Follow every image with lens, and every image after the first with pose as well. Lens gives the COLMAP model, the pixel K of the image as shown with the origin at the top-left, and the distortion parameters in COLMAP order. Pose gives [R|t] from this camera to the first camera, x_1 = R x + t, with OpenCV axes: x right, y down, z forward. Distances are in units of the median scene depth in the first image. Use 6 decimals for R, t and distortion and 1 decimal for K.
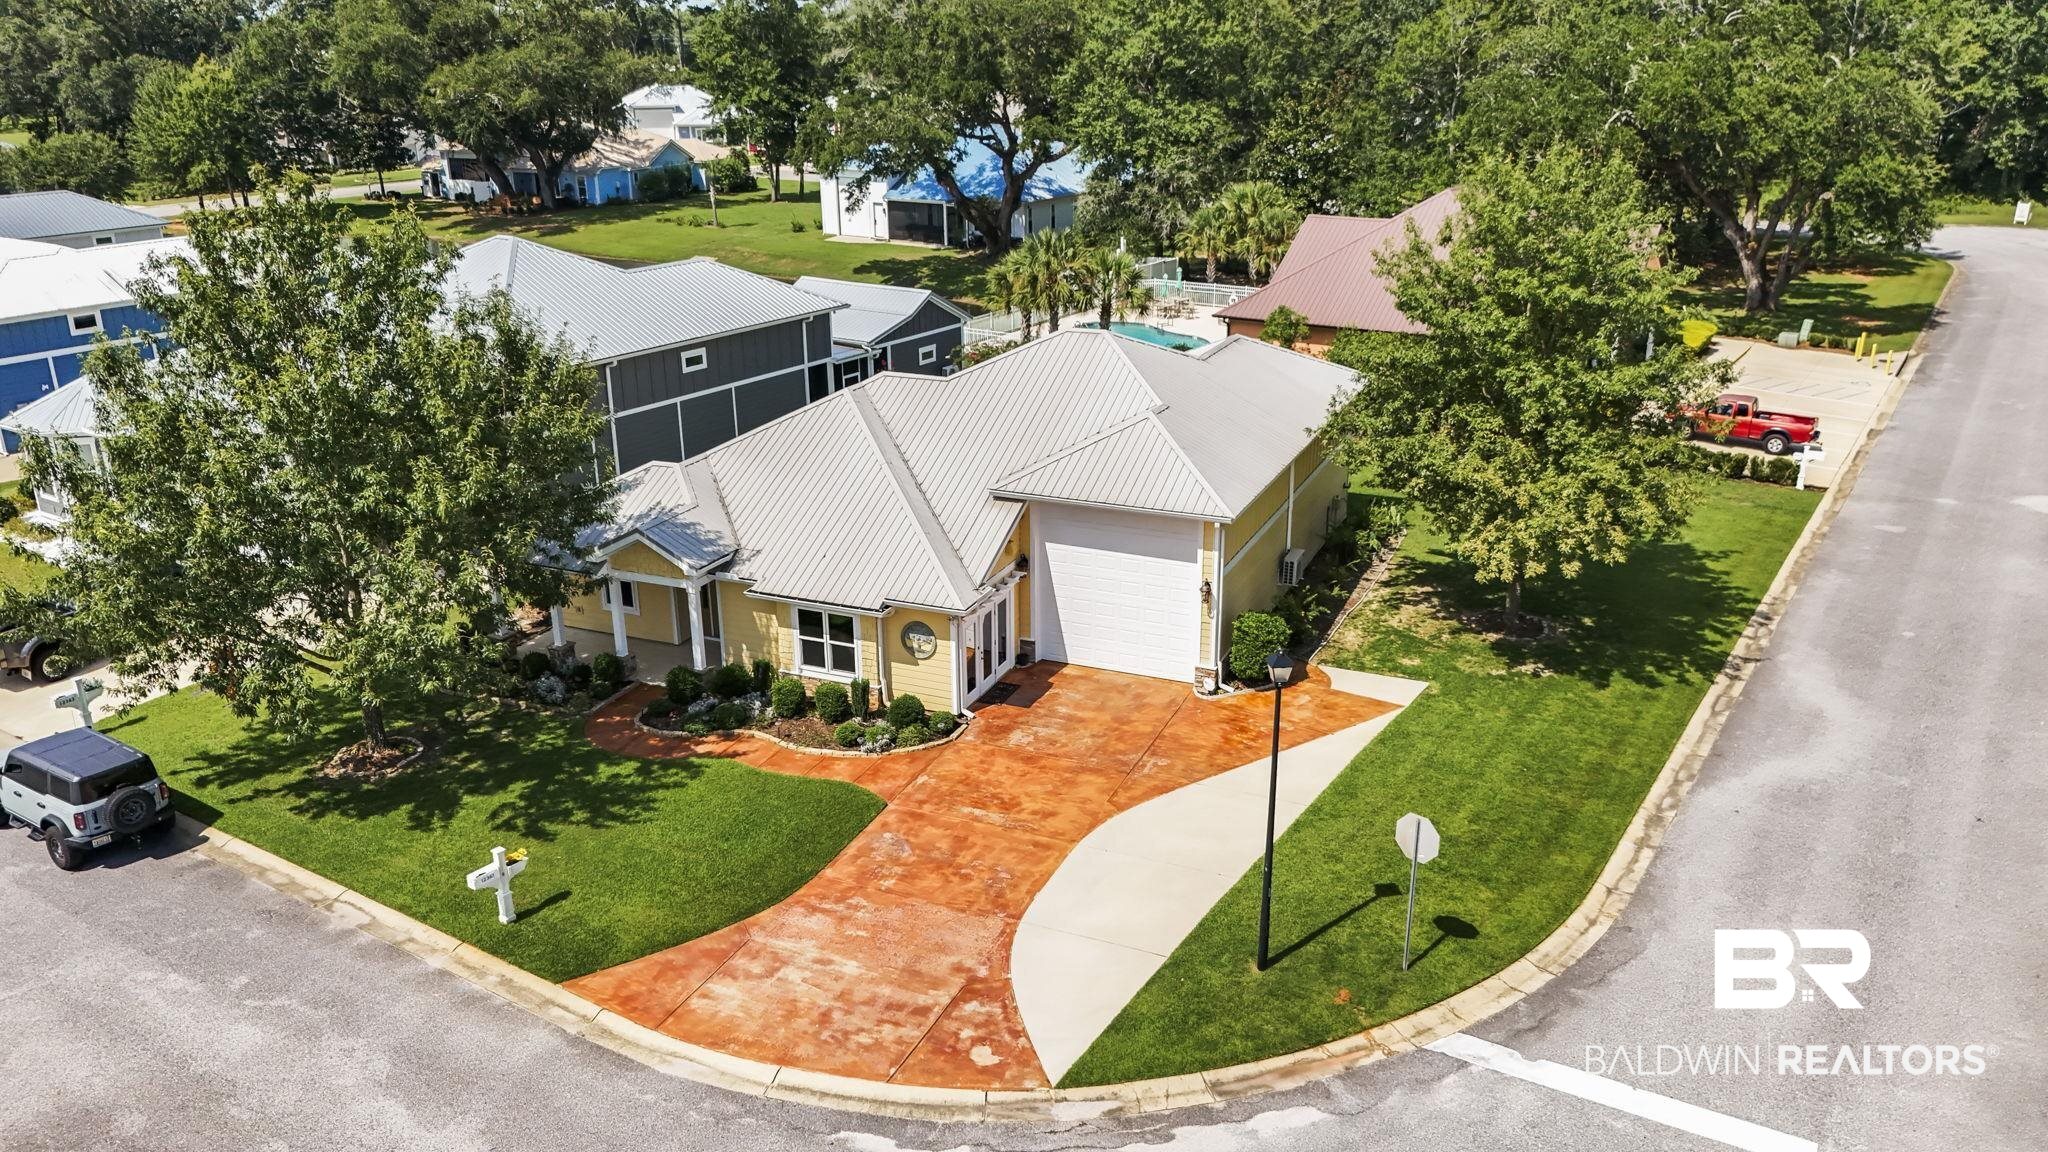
lens RADIAL K [[1498.0, 0, 1021.4], [0, 1498.0, 581.0], [0, 0, 1]] dist [0.058358, -0.061304]
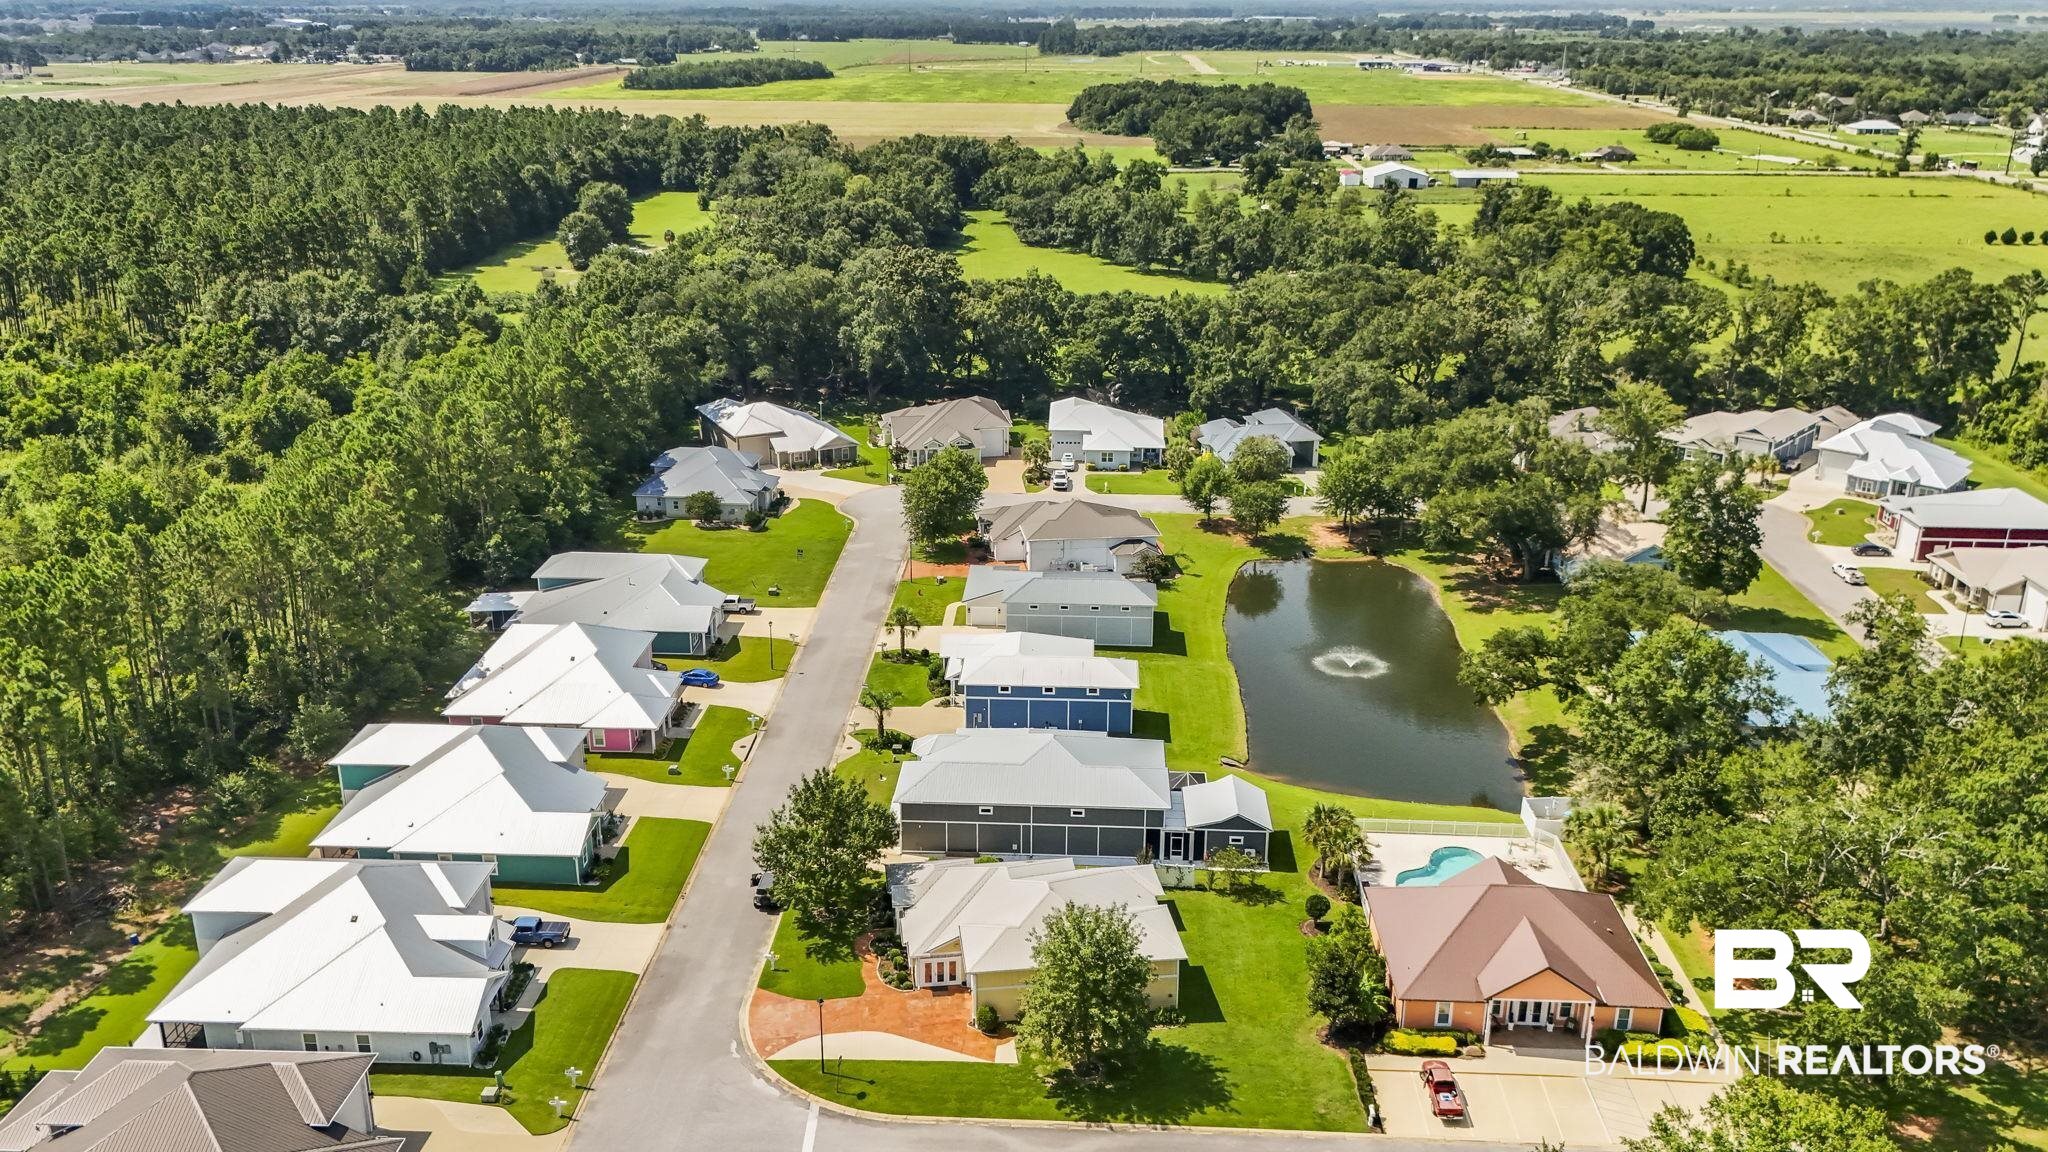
lens RADIAL K [[1605.1, 0, 1032.7], [0, 1605.1, 576.9], [0, 0, 1]] dist [0.083588, -0.128404]
pose [[0.516316, 0.296602, -0.803396, 2.485442], [-0.303663, 0.940563, 0.152088, -1.275753], [0.800754, 0.165436, 0.575694, -0.875994]]
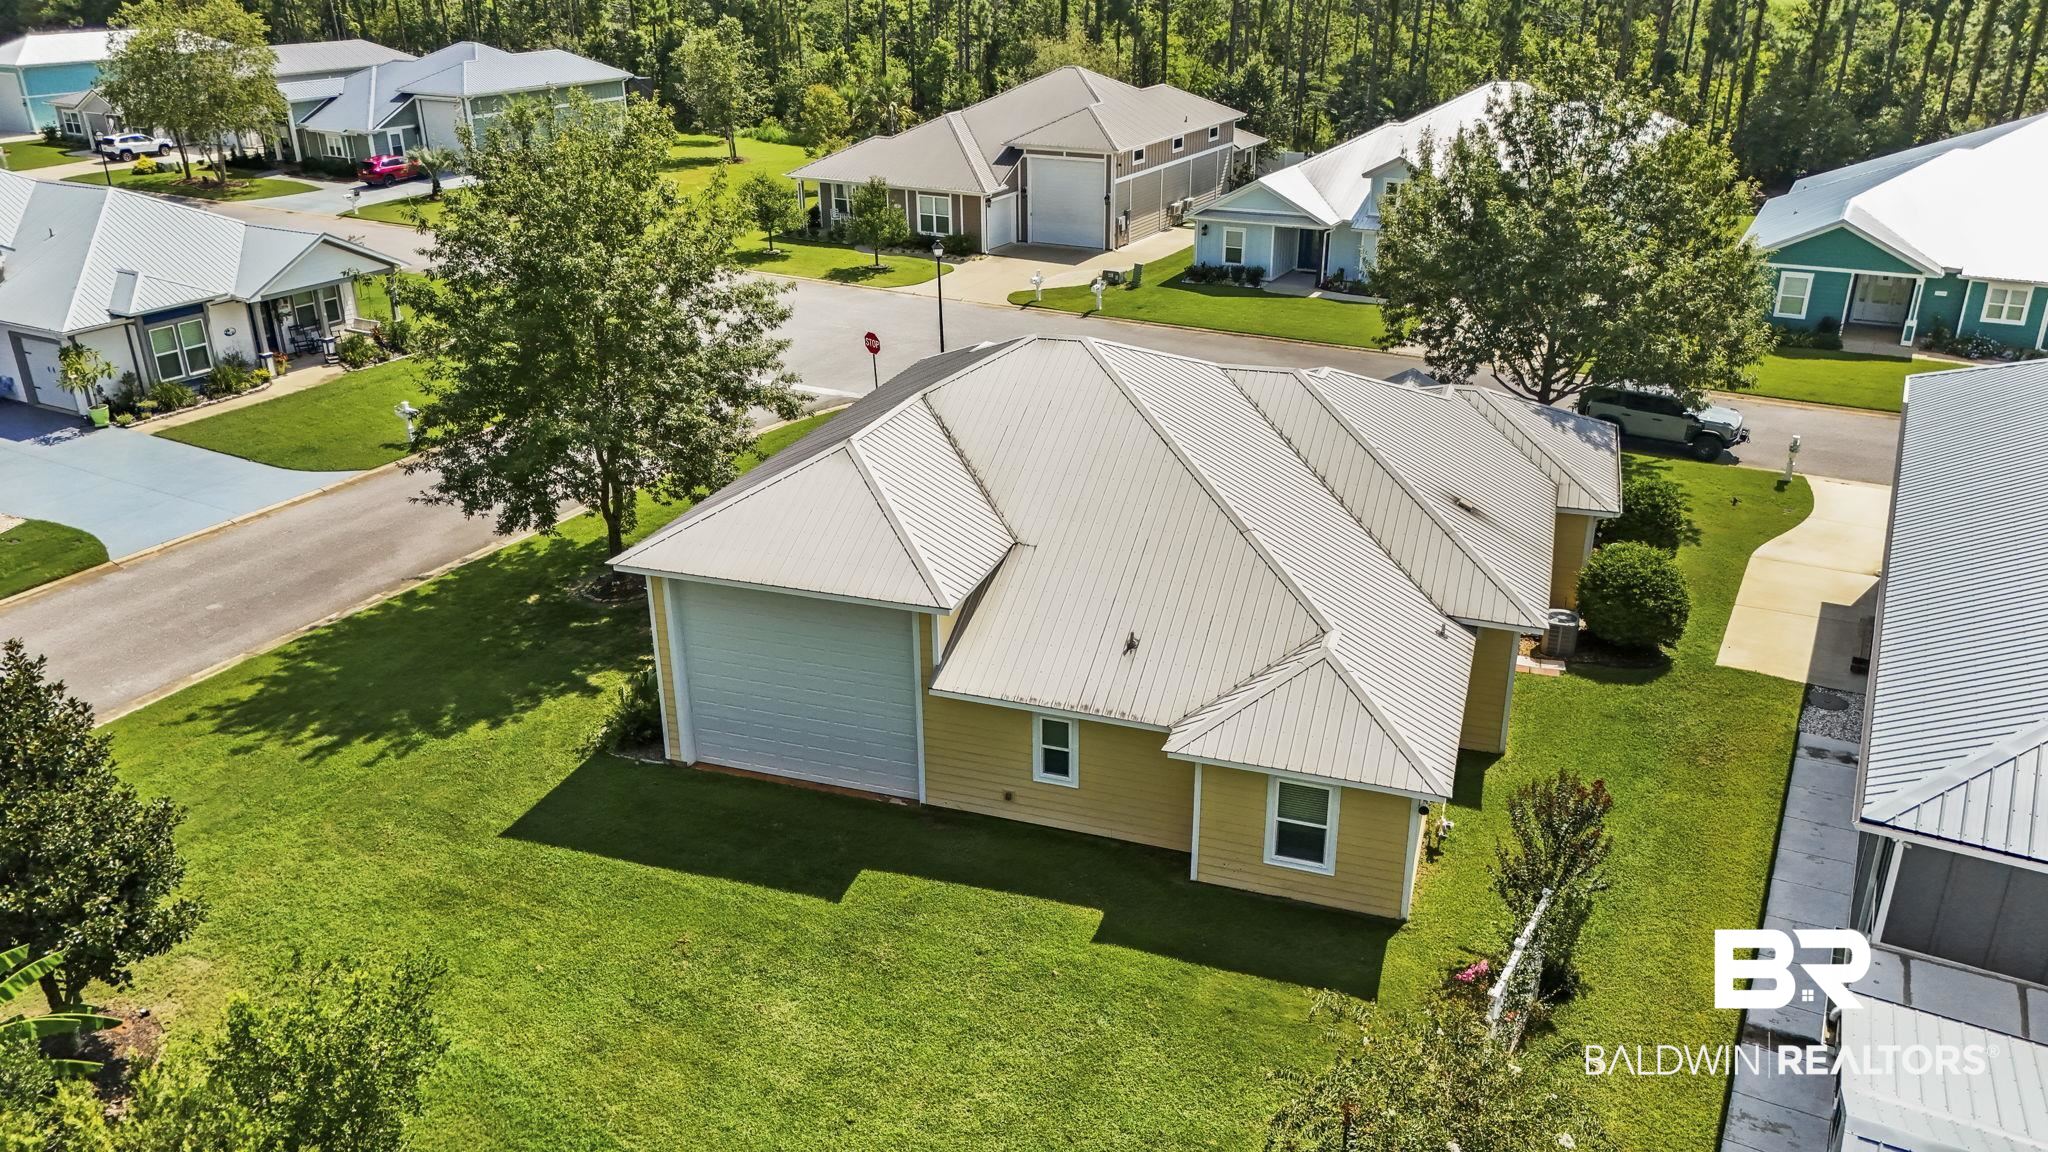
lens RADIAL K [[1545.7, 0, 1022.3], [0, 1545.7, 572.4], [0, 0, 1]] dist [0.030990, -0.006764]
pose [[-0.997937, 0.040903, -0.049475, 0.131577], [-0.003236, 0.737681, 0.675141, -0.720365], [0.064112, 0.673909, -0.736028, 1.939040]]
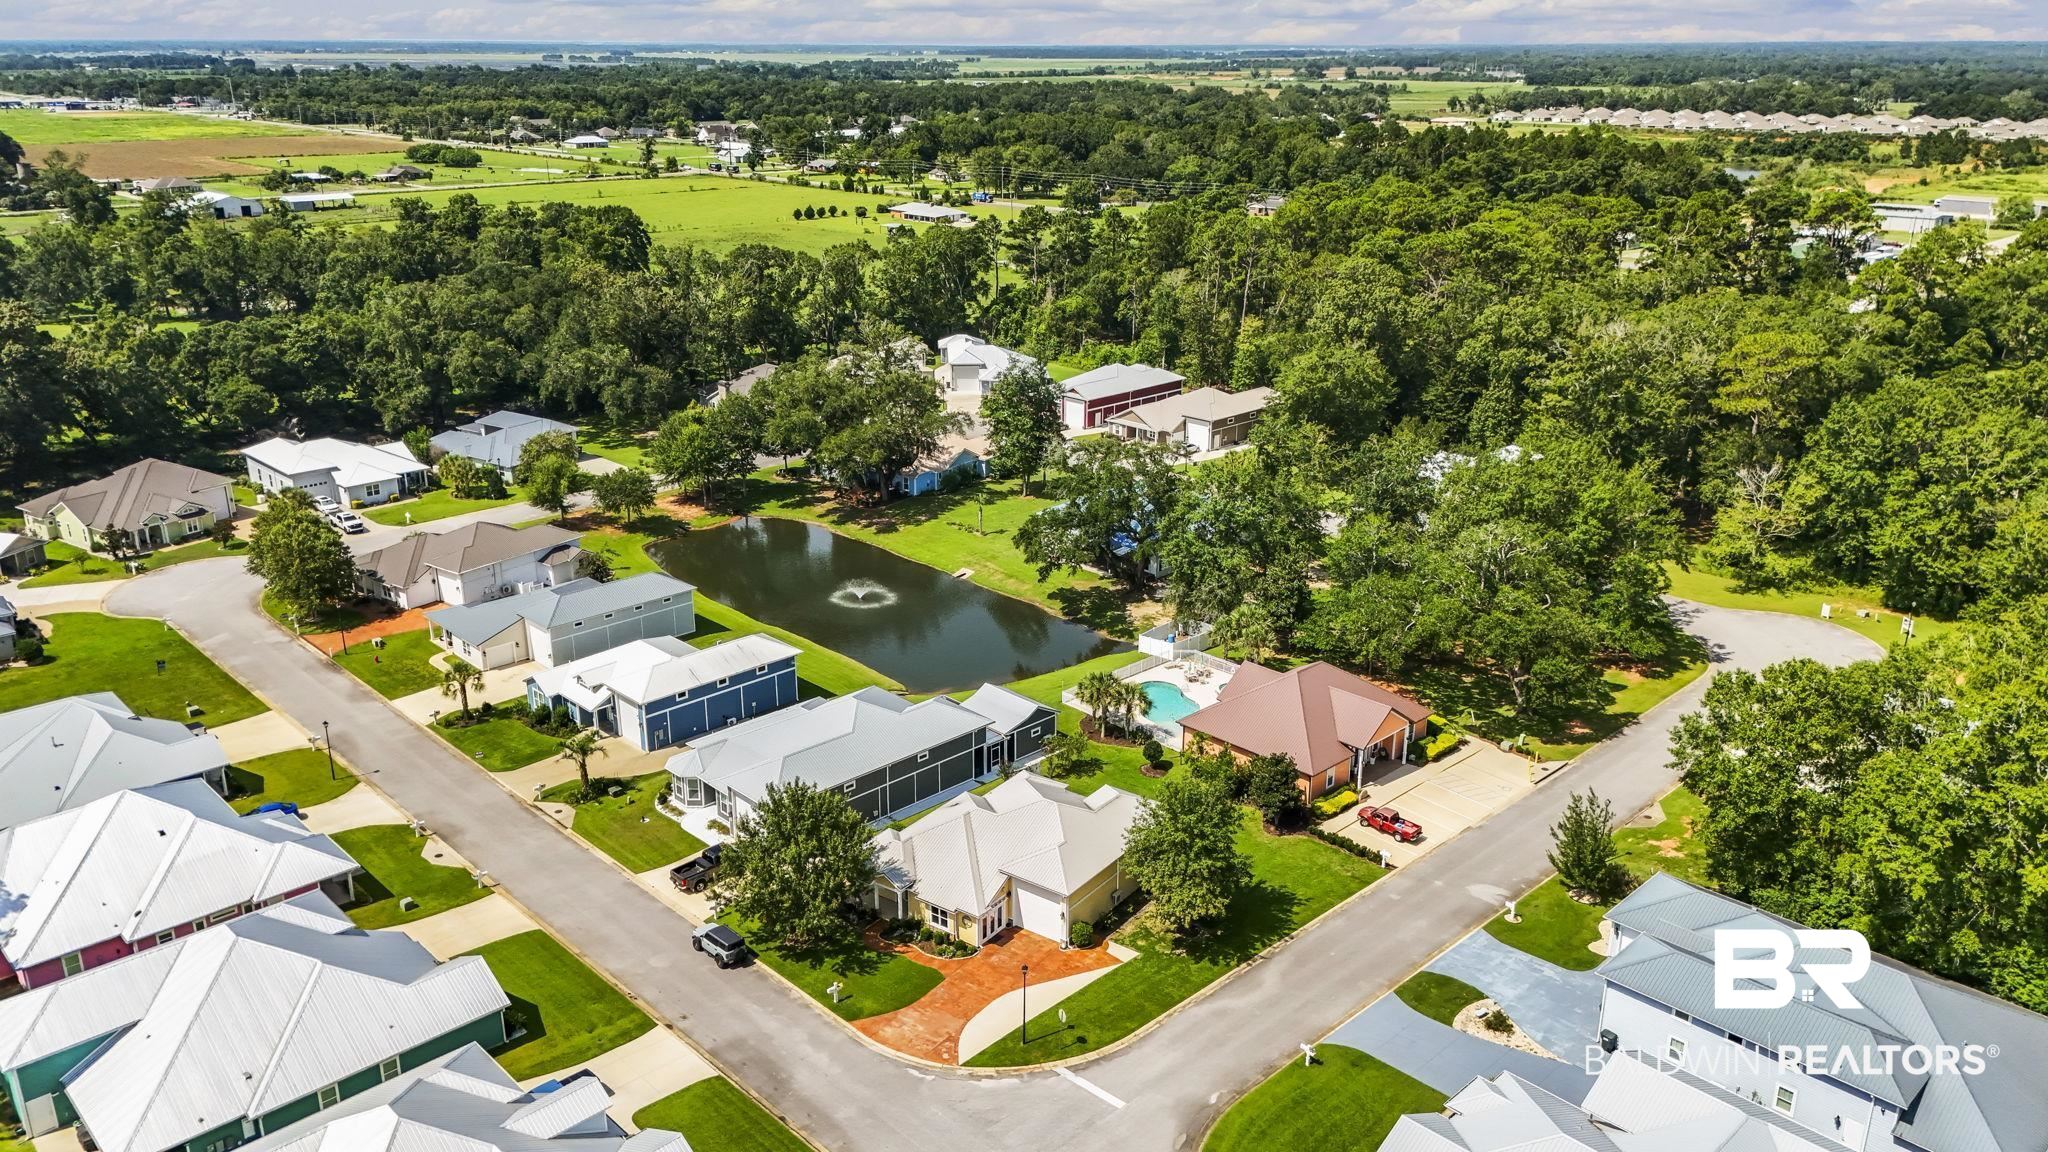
lens RADIAL K [[1498.0, 0, 1021.4], [0, 1498.0, 581.0], [0, 0, 1]] dist [0.058358, -0.061304]
pose [[0.975786, 0.079774, -0.203663, 0.596039], [-0.081907, 0.996638, -0.002054, -0.642241], [0.202815, 0.018686, 0.979039, -1.960238]]
